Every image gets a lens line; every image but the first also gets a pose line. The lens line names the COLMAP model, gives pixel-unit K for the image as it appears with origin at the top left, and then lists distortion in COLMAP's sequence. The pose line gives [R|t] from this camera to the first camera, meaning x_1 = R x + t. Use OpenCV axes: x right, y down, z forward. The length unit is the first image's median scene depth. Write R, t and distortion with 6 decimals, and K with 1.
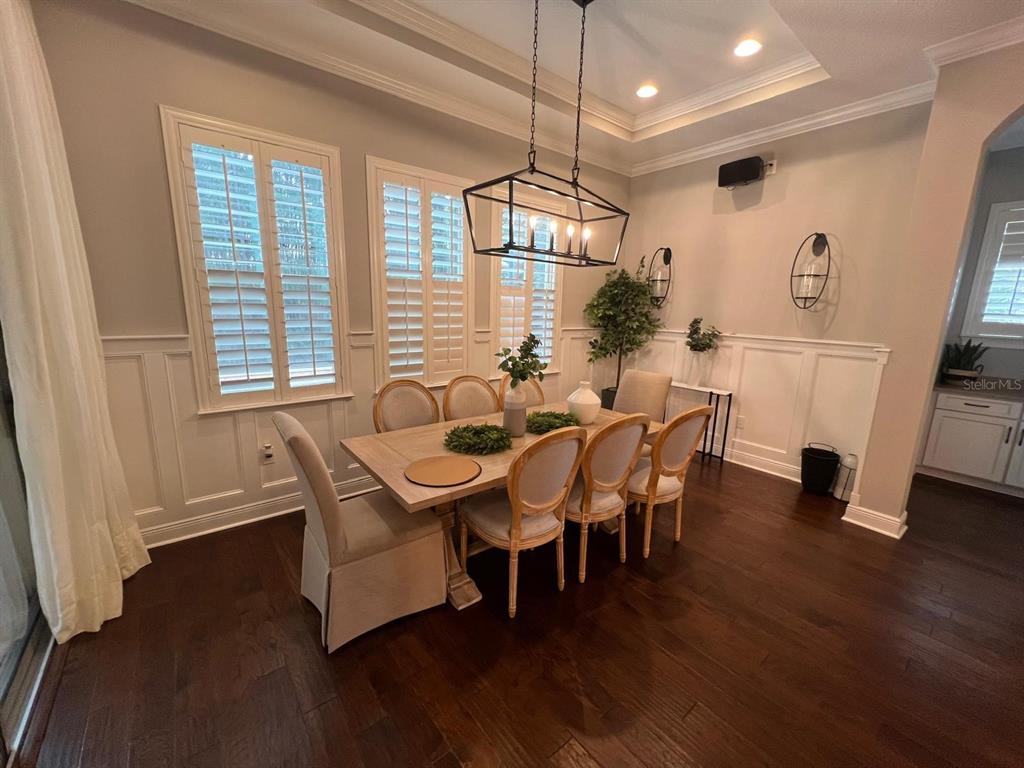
lens RADIAL K [[410.8, 0, 509.4], [0, 410.8, 385.7], [0, 0, 1]] dist [-0.003642, 0.000900]
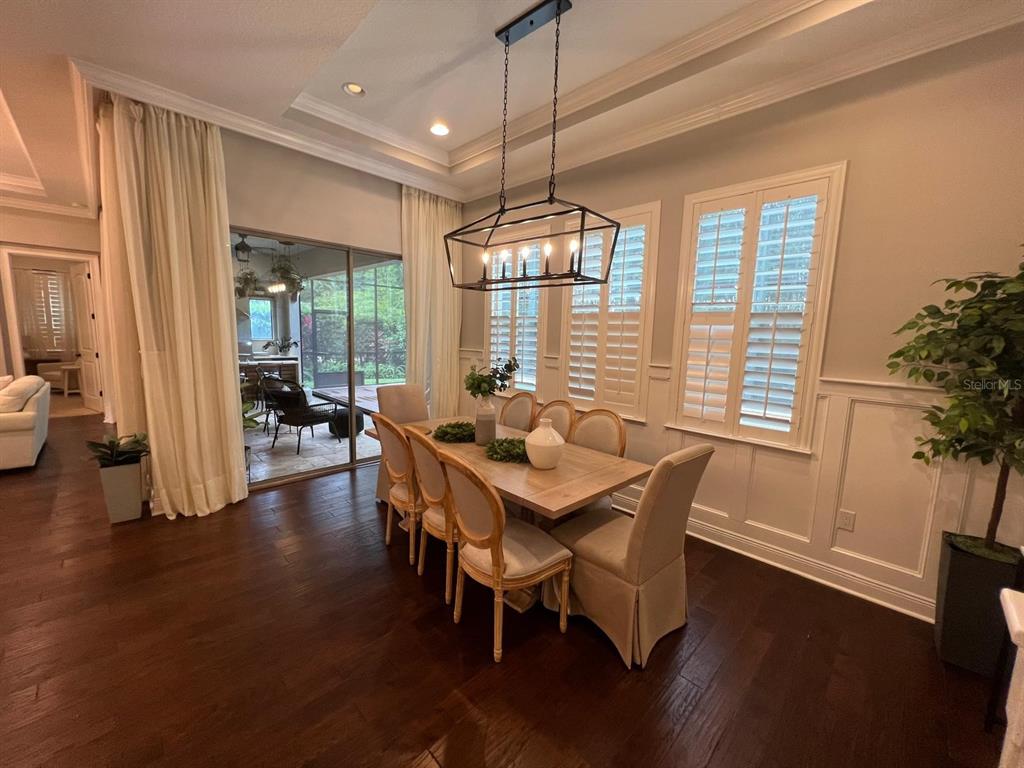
lens RADIAL K [[410.8, 0, 510.9], [0, 410.8, 381.6], [0, 0, 1]] dist [-0.003642, 0.000900]
pose [[0.099483, 0.097629, -0.990238, 0.857343], [-0.216212, 0.973518, 0.074259, -0.112571], [0.971265, 0.206714, 0.117958, 0.691872]]
